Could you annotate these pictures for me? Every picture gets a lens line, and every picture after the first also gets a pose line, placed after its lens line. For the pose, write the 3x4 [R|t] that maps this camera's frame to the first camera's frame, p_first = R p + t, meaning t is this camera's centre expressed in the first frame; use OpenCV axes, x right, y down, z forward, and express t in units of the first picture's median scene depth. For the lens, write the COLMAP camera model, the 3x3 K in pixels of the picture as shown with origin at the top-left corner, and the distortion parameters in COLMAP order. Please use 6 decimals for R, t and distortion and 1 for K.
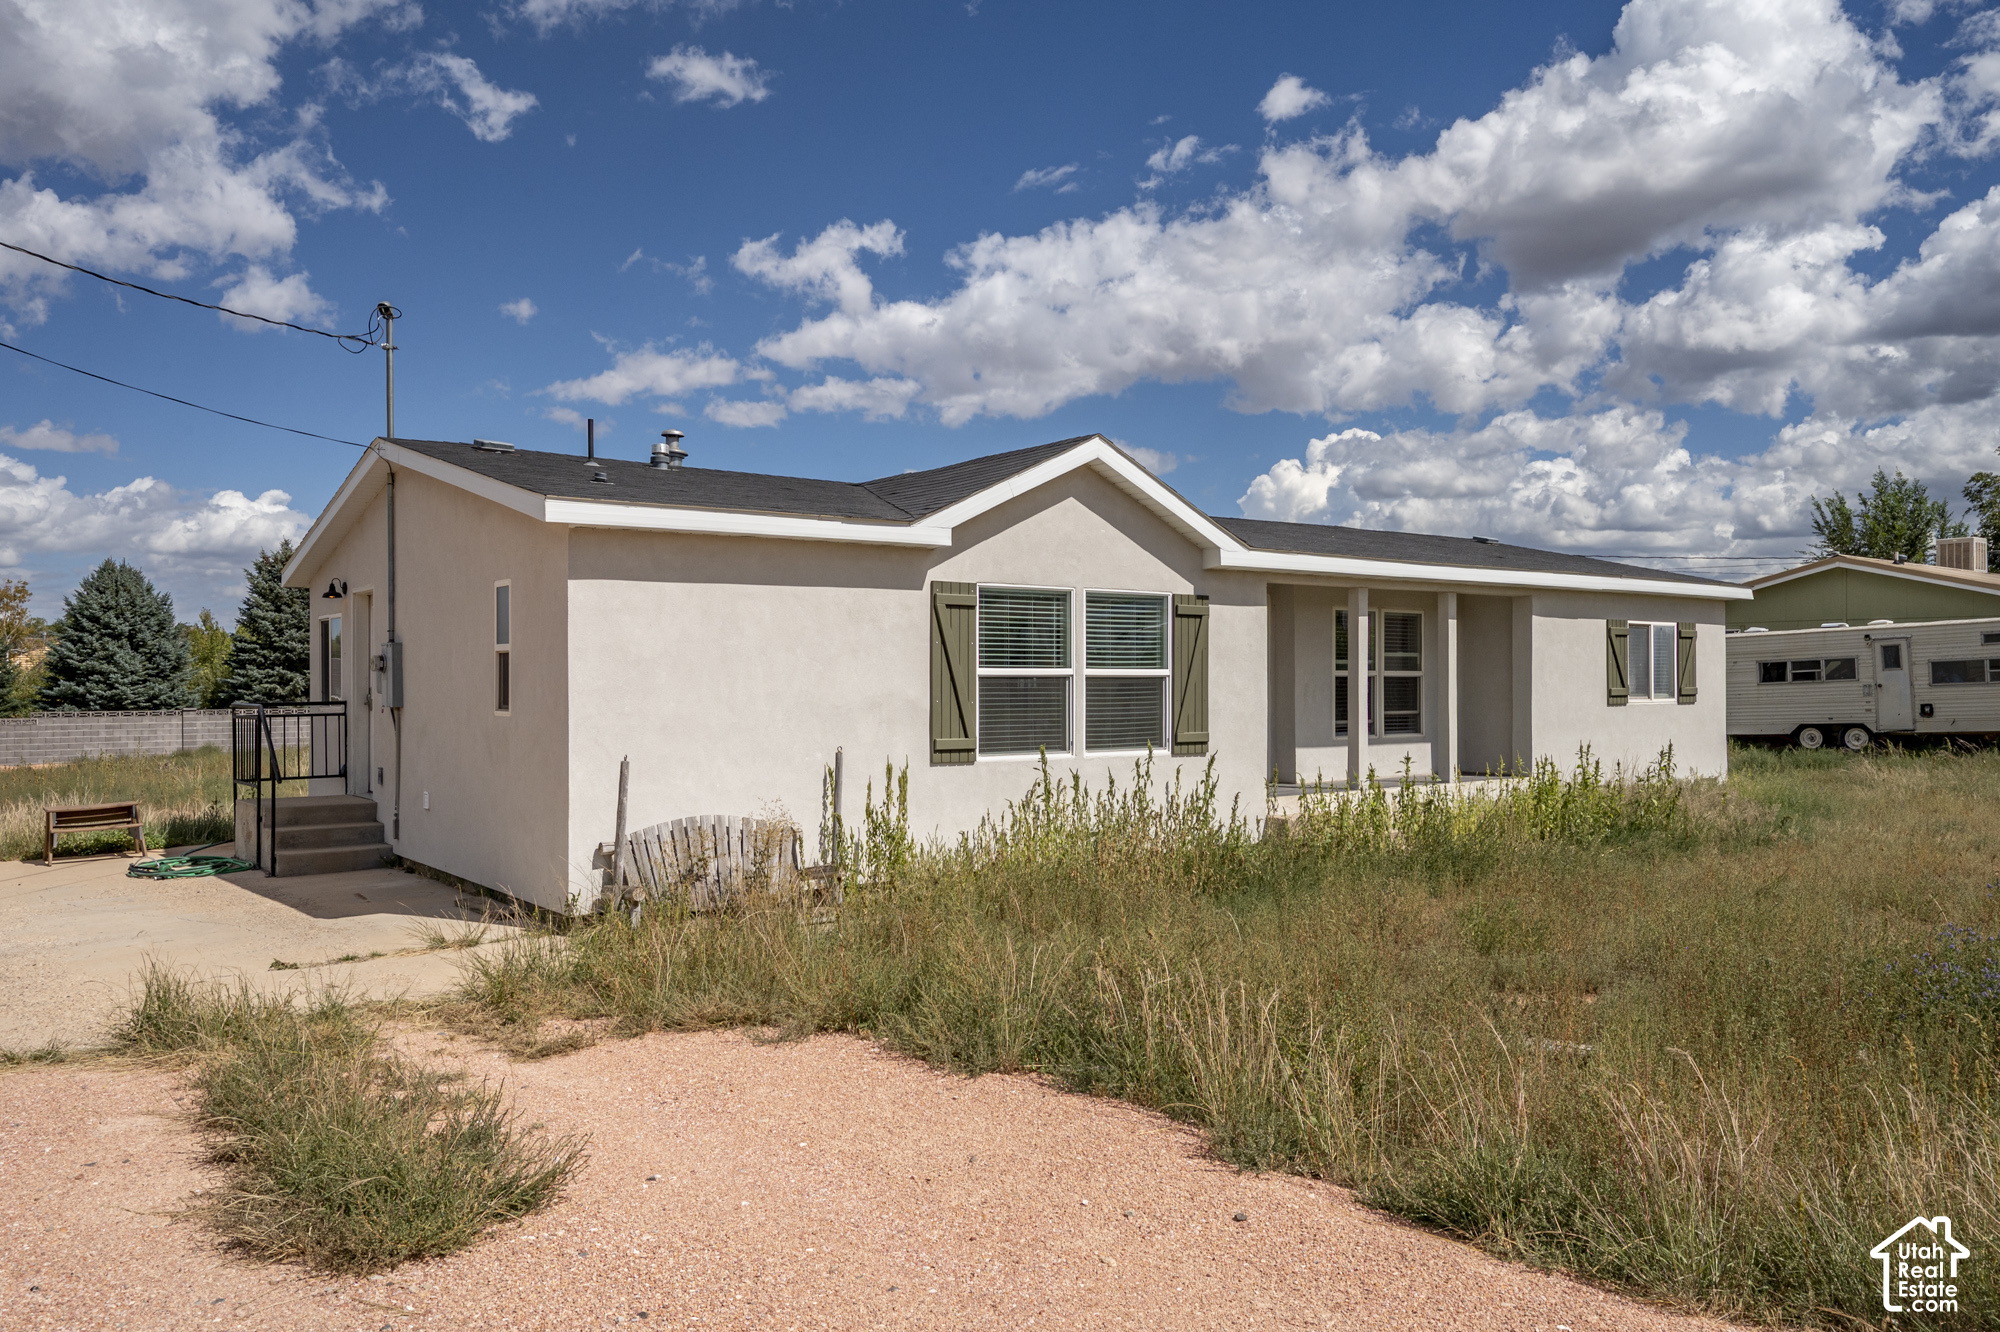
lens RADIAL K [[1463.6, 0, 1013.2], [0, 1463.6, 669.5], [0, 0, 1]] dist [0.018281, -0.001441]
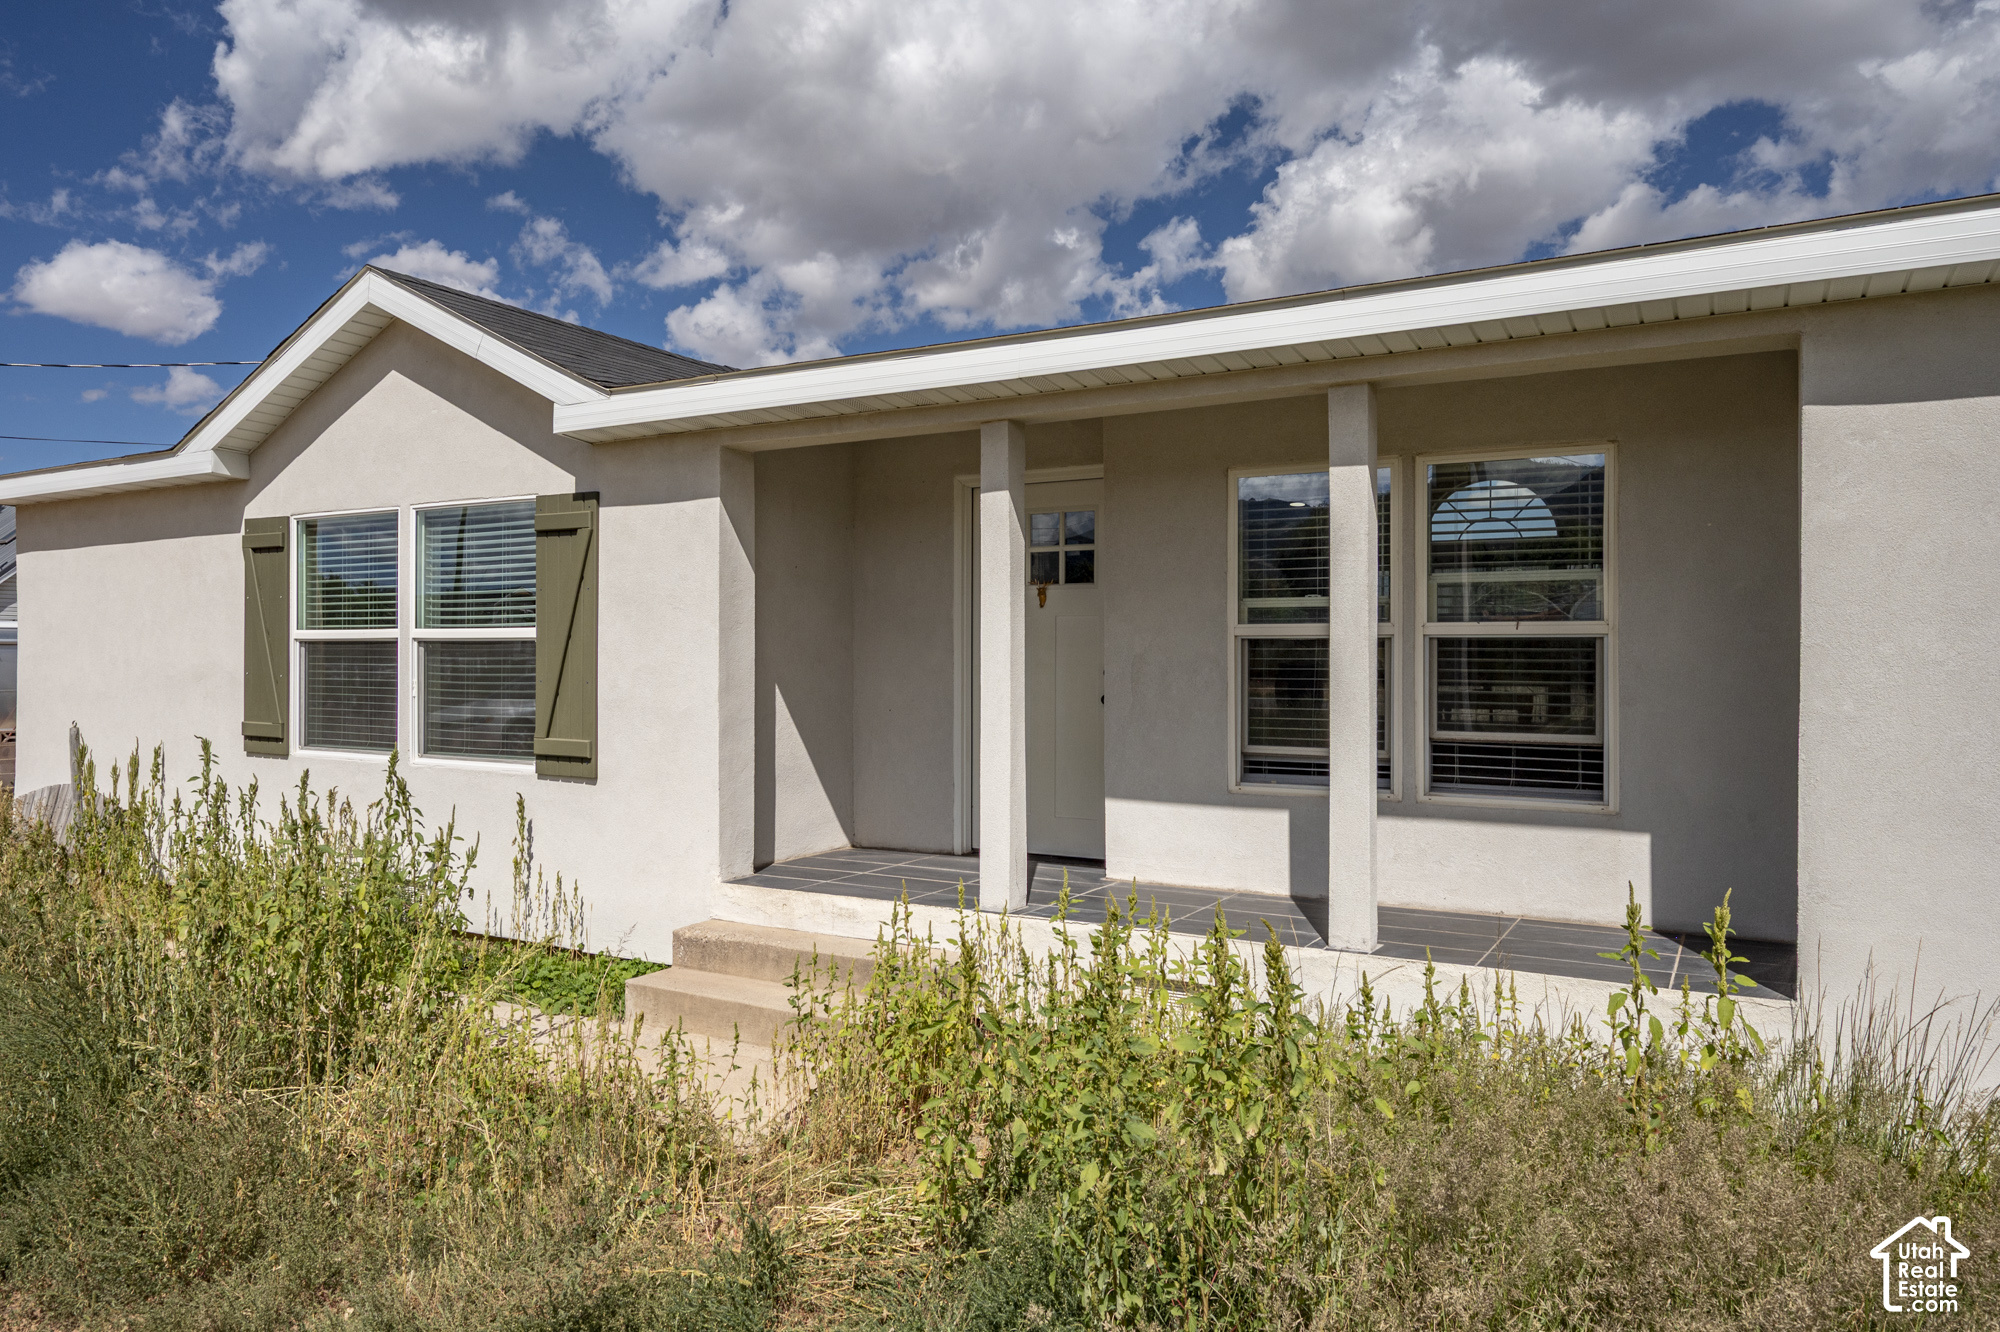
lens RADIAL K [[1349.3, 0, 920.9], [0, 1349.3, 671.6], [0, 0, 1]] dist [0.000509, -0.001827]
pose [[0.364529, 0.010423, -0.931134, 0.537175], [0.002418, 0.999923, 0.012140, 0.009086], [0.931189, -0.006677, 0.364476, 0.769502]]
